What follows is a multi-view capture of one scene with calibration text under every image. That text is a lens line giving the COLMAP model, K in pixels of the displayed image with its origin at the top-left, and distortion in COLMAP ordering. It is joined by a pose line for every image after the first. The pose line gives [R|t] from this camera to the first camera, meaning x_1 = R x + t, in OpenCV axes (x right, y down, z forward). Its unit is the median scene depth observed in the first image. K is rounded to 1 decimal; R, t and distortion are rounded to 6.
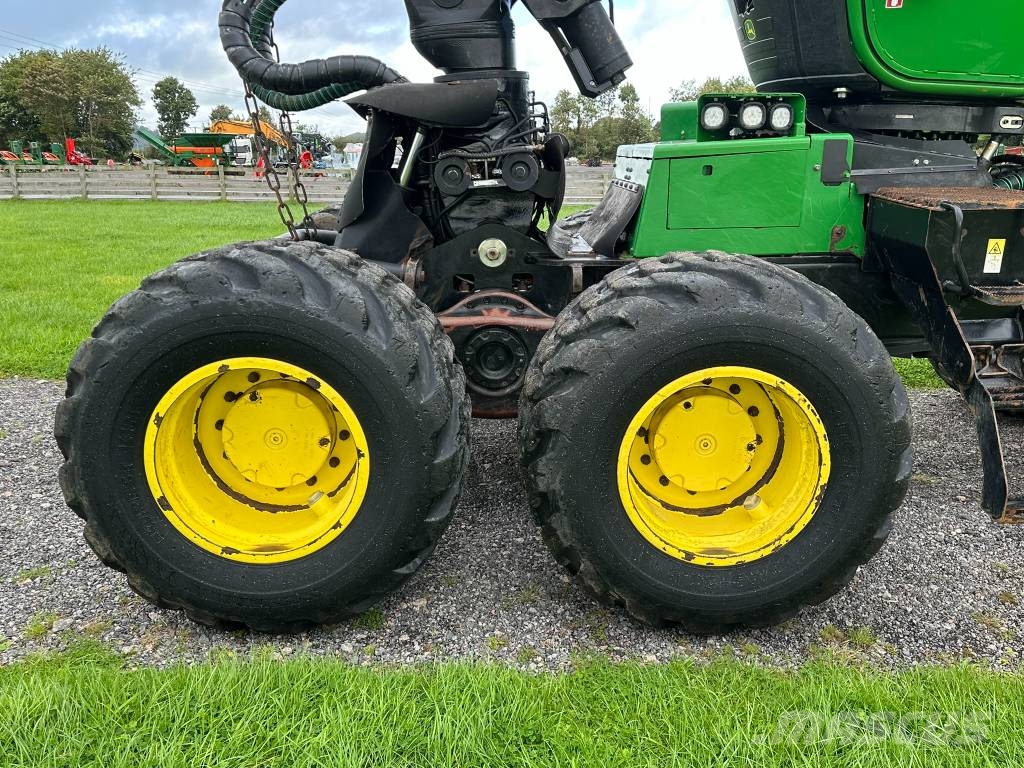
lens RADIAL K [[818.7, 0, 522.5], [0, 818.7, 382.1], [0, 0, 1]] dist [0.146440, -0.235467]
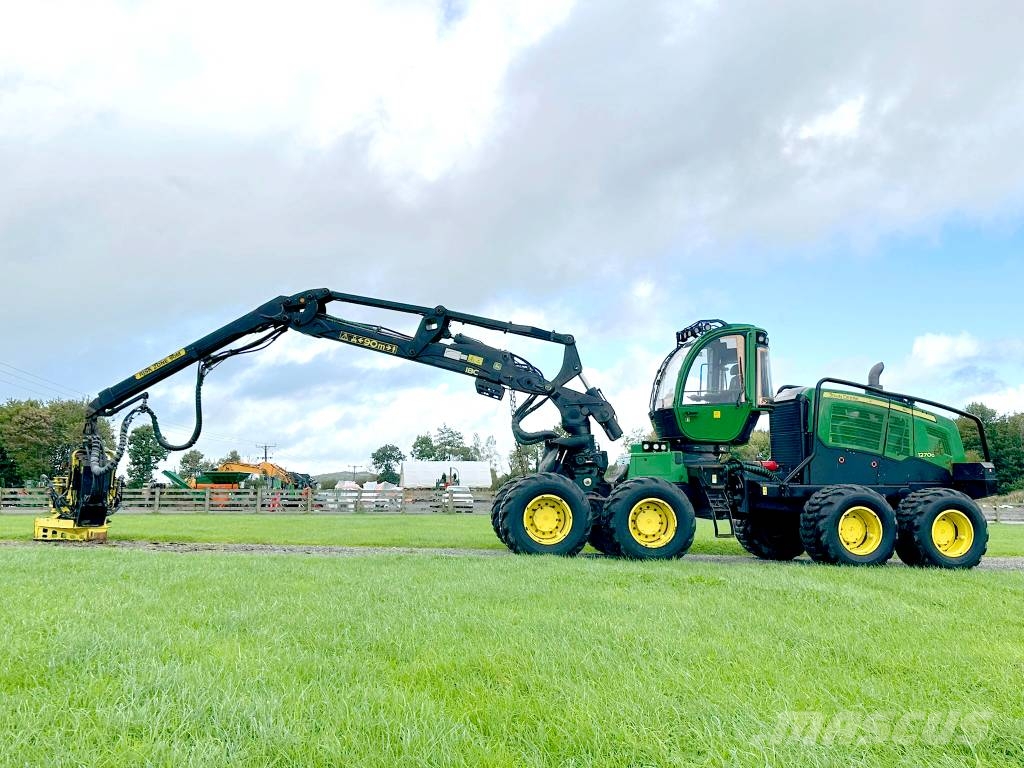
lens RADIAL K [[755.6, 0, 518.1], [0, 755.6, 384.3], [0, 0, 1]] dist [0.136813, -0.230532]
pose [[0.999659, 0.009141, 0.024454, -0.450244], [0.001049, 0.921866, -0.387508, 0.775456], [-0.026085, 0.387402, 0.921542, -2.331053]]
